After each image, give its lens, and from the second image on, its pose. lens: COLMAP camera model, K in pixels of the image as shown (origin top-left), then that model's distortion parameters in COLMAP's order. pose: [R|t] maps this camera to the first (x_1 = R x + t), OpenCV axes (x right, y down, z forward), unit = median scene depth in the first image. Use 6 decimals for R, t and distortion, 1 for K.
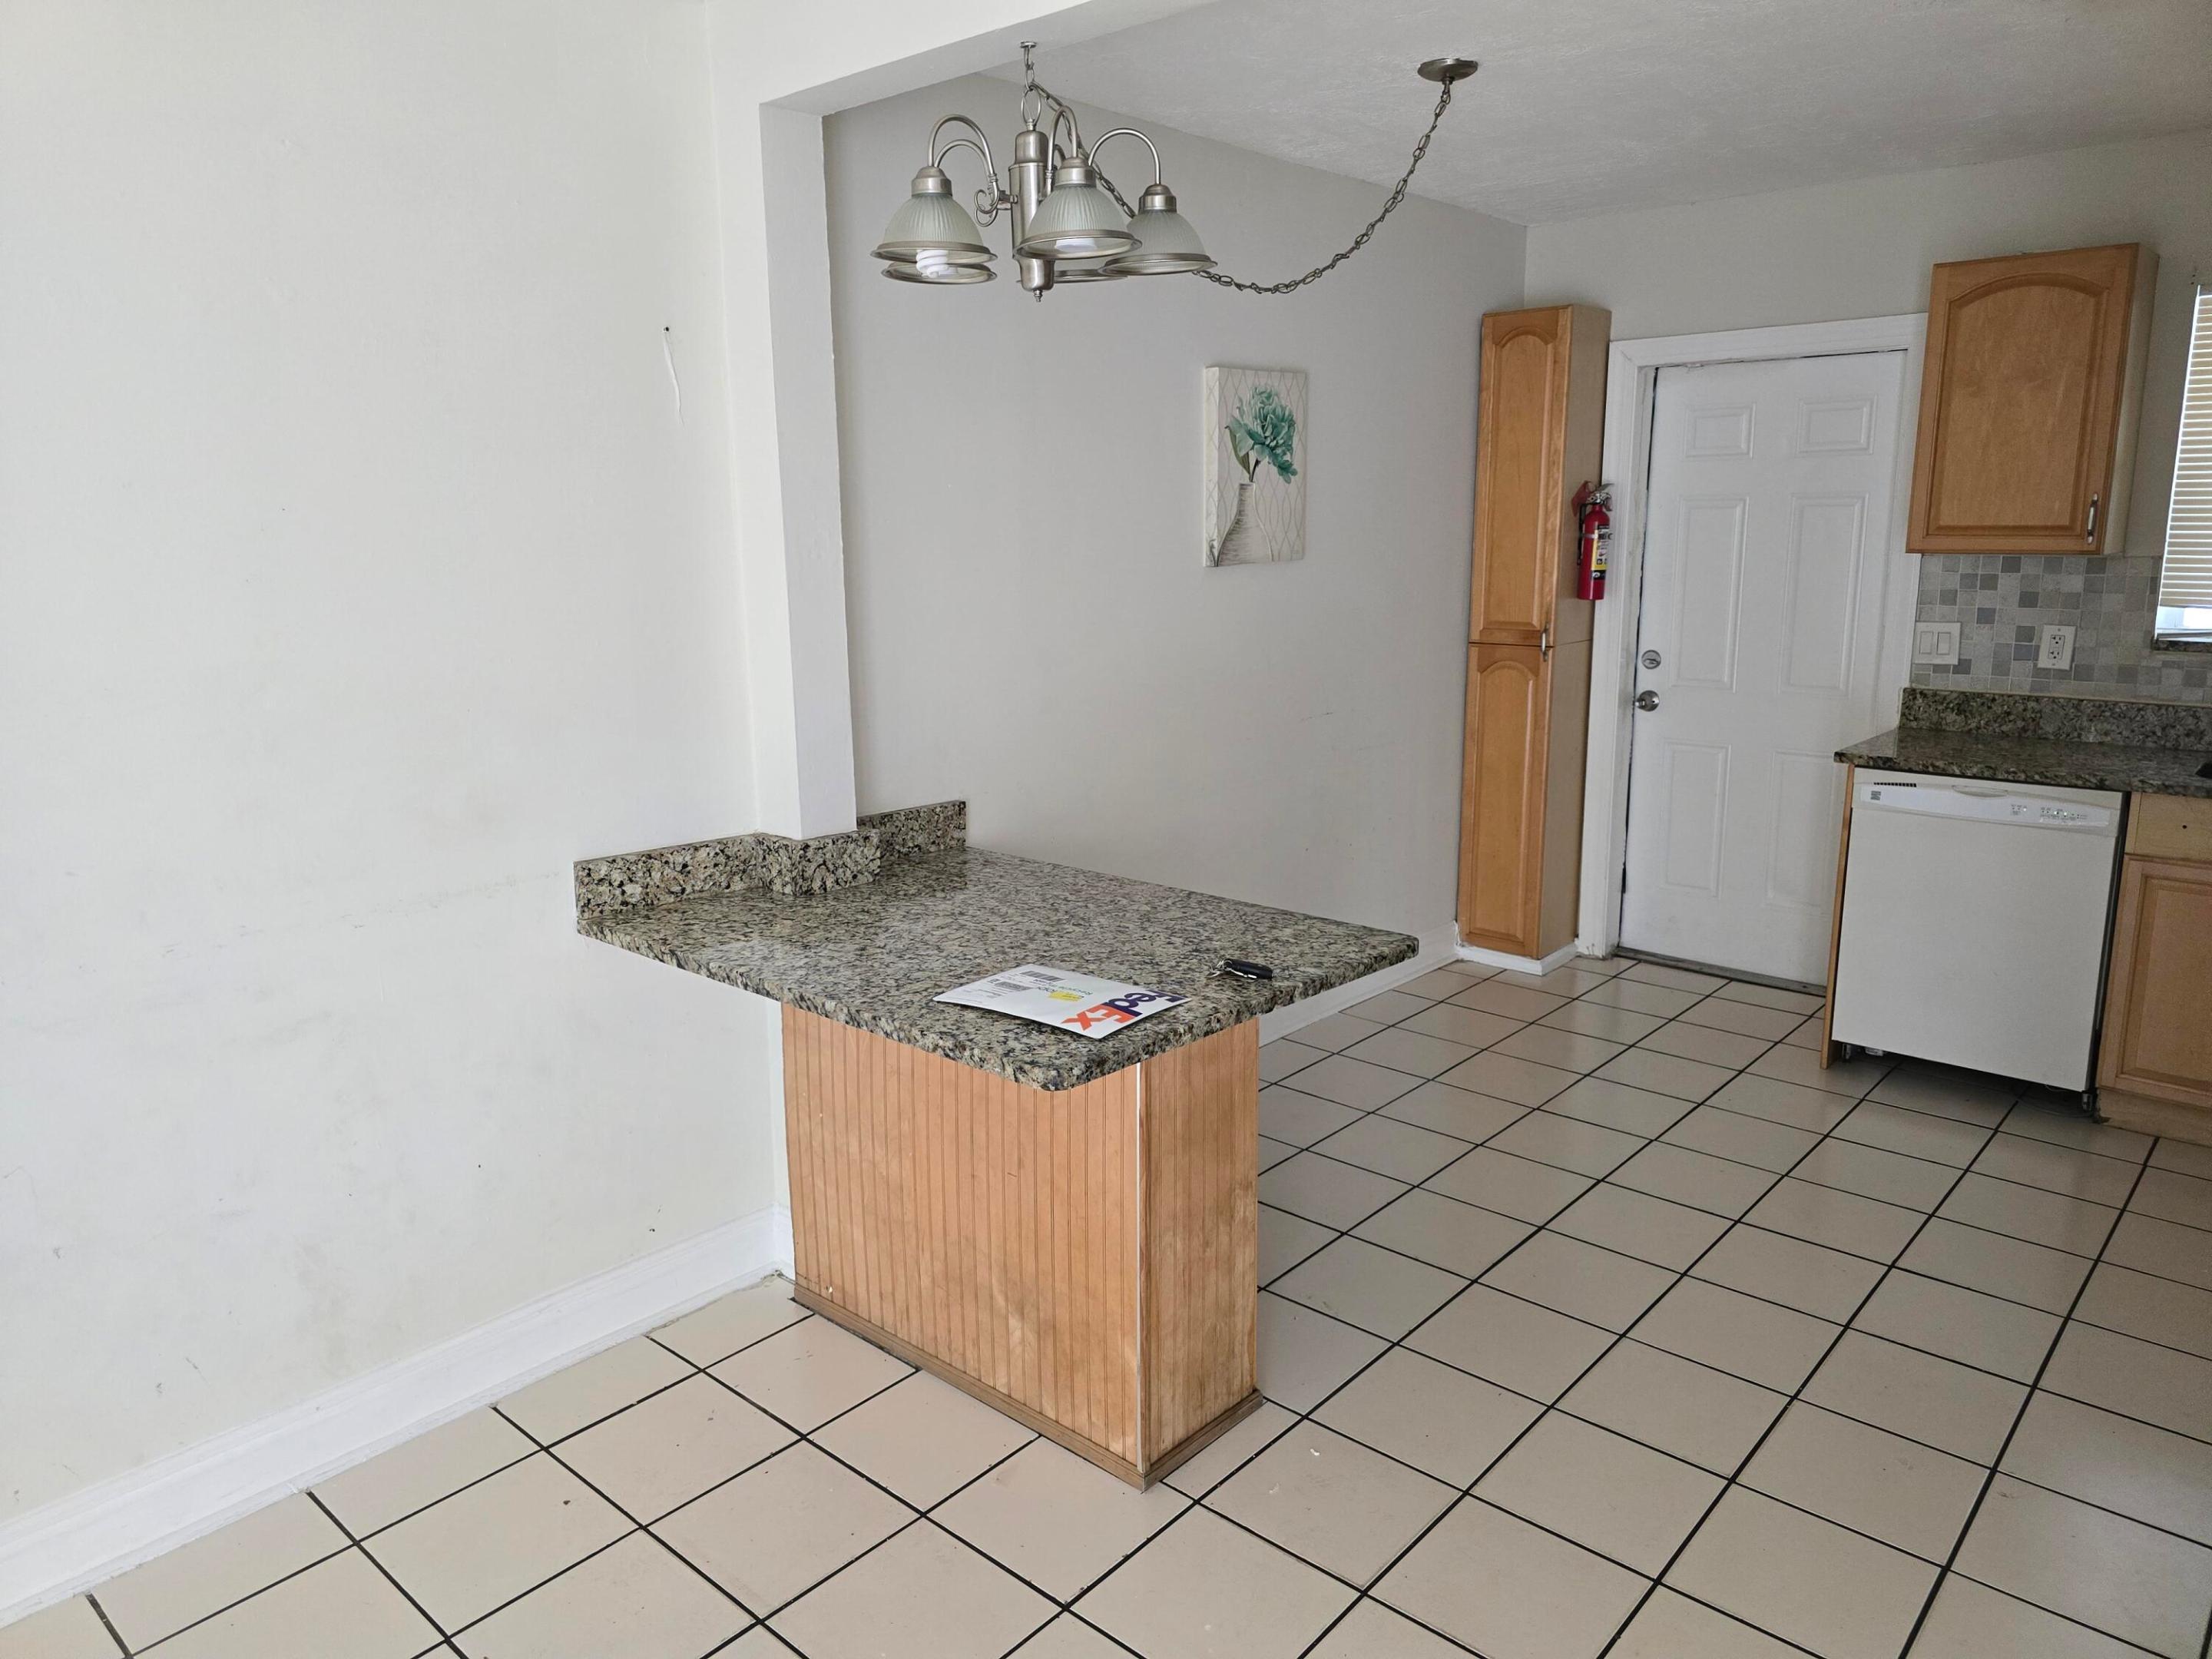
lens RADIAL K [[1466.2, 0, 1098.7], [0, 1466.2, 821.9], [0, 0, 1]] dist [0.008589, 0.000311]
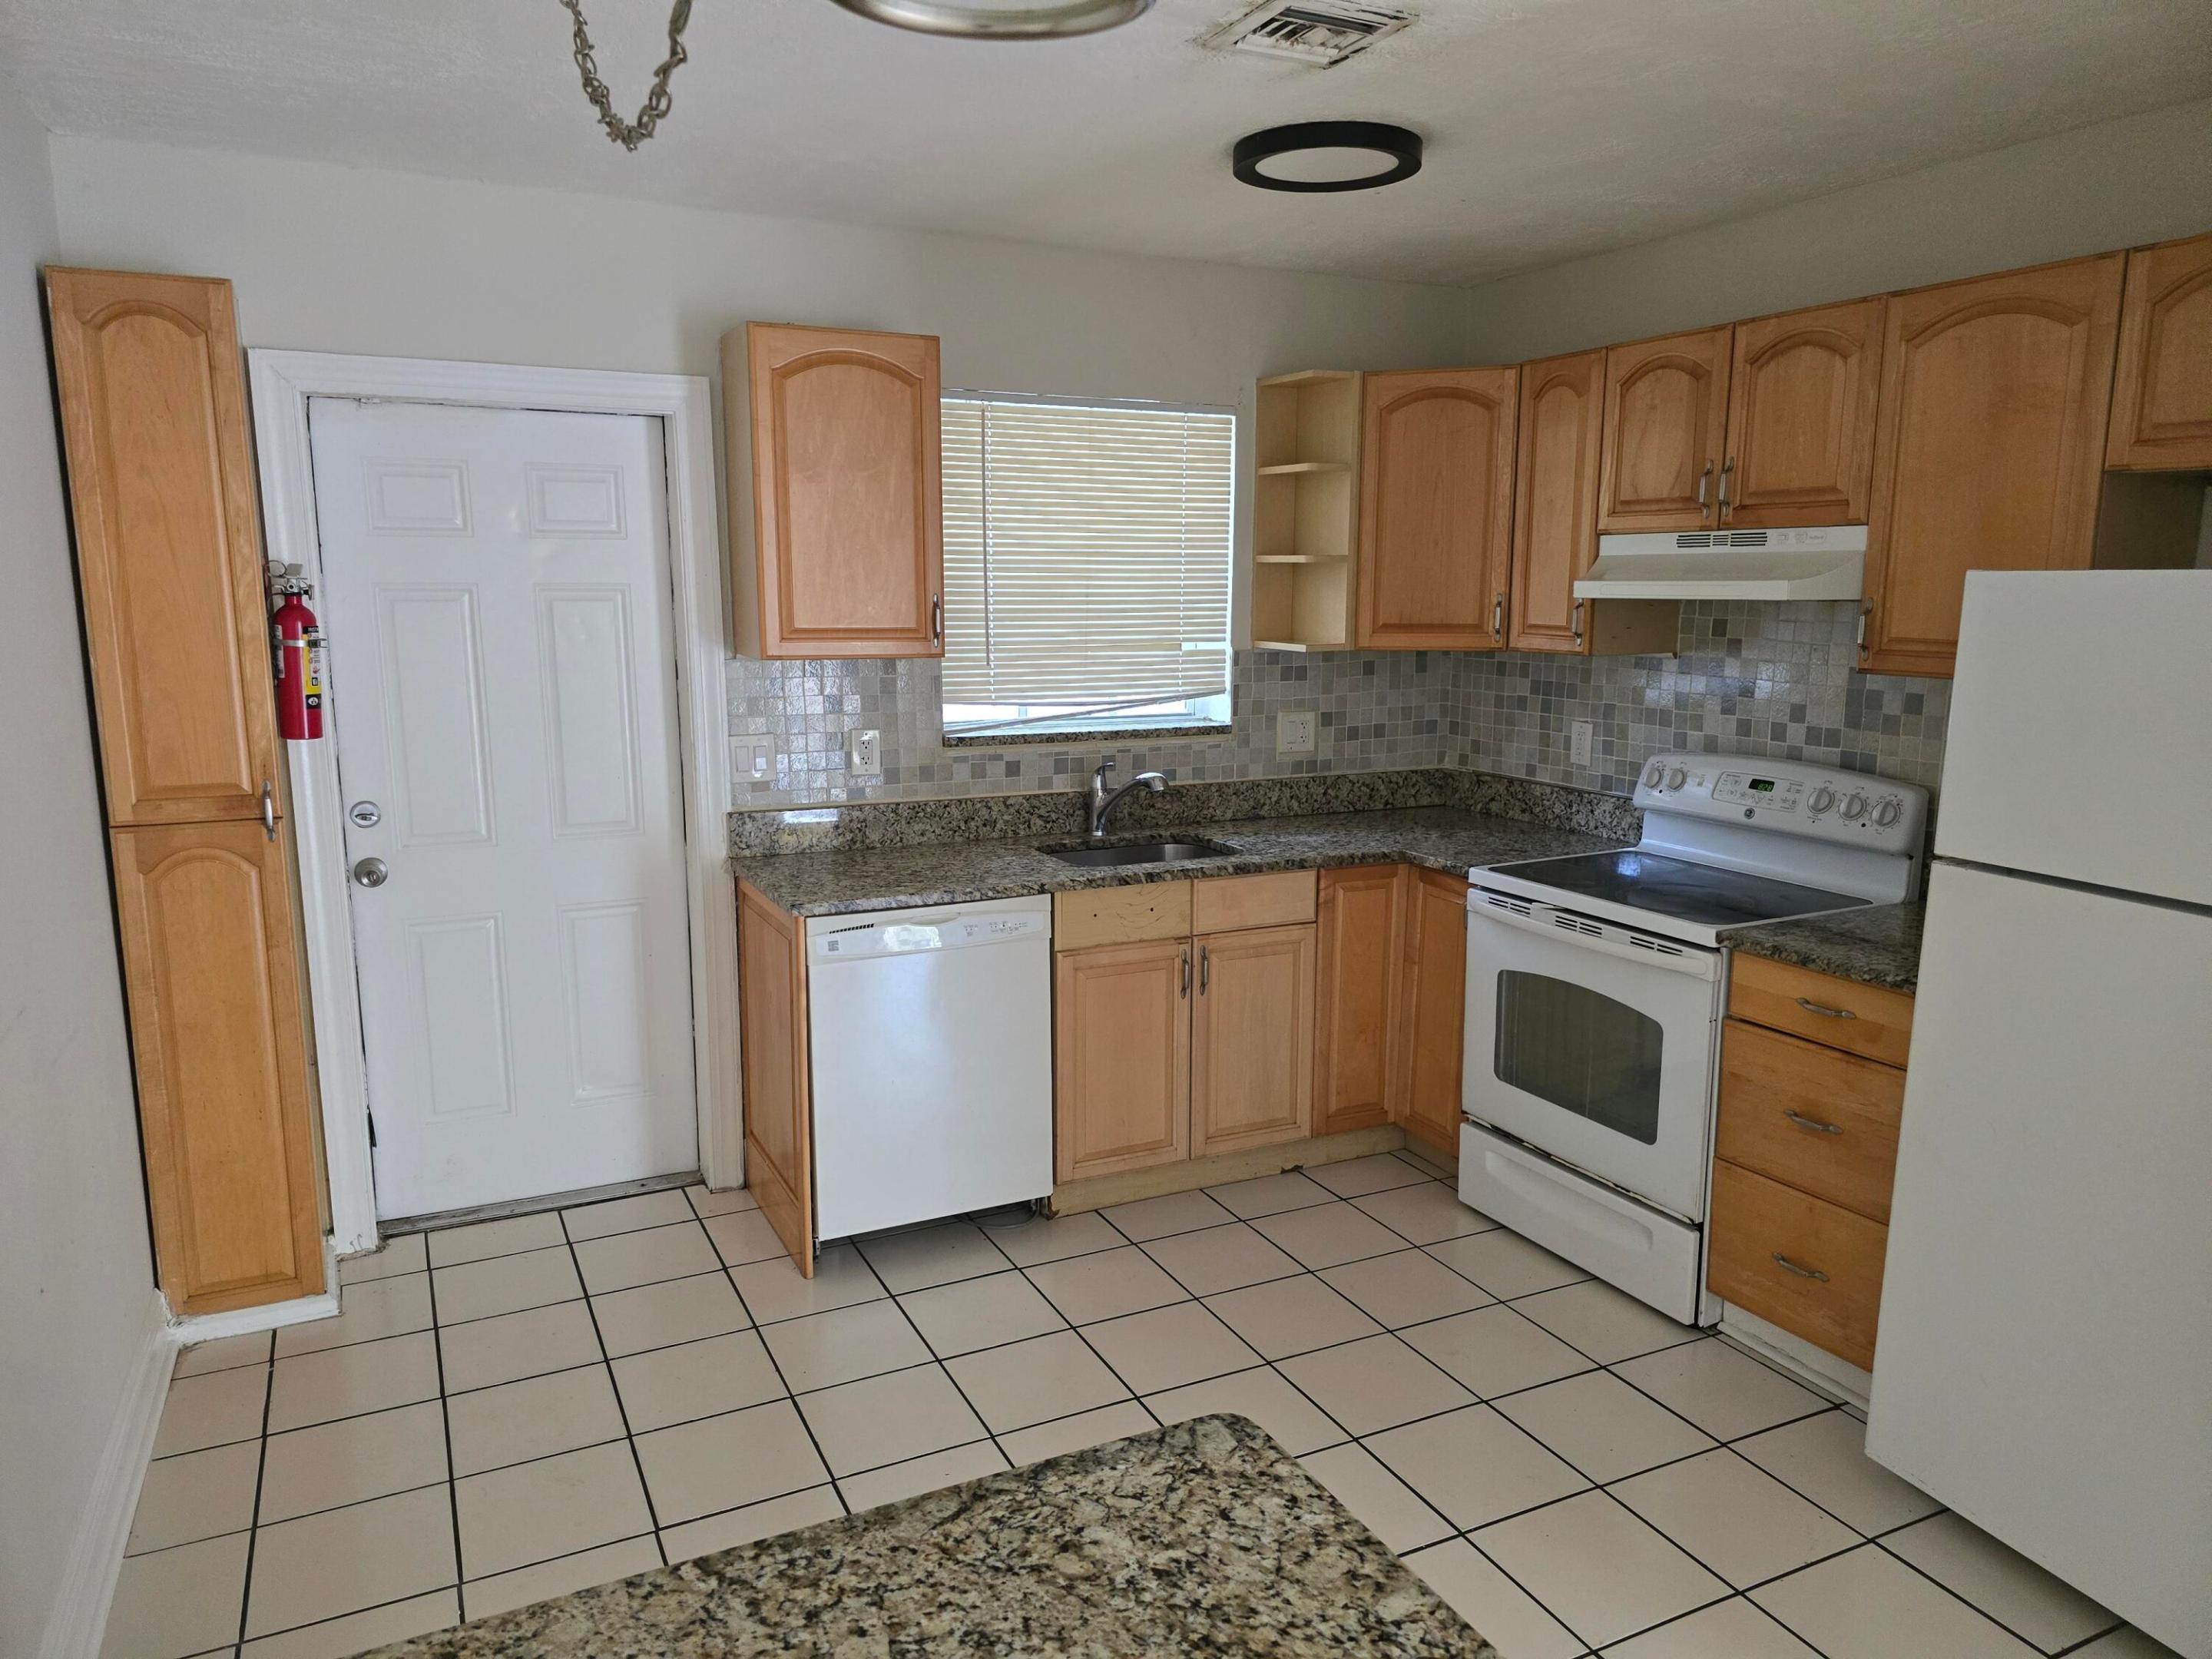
lens RADIAL K [[1466.2, 0, 1104.5], [0, 1466.2, 845.6], [0, 0, 1]] dist [0.008589, 0.000311]
pose [[0.375393, -0.150483, 0.914568, -0.163533], [0.182760, 0.979378, 0.086131, -0.111694], [-0.908669, 0.134813, 0.395153, 0.489995]]
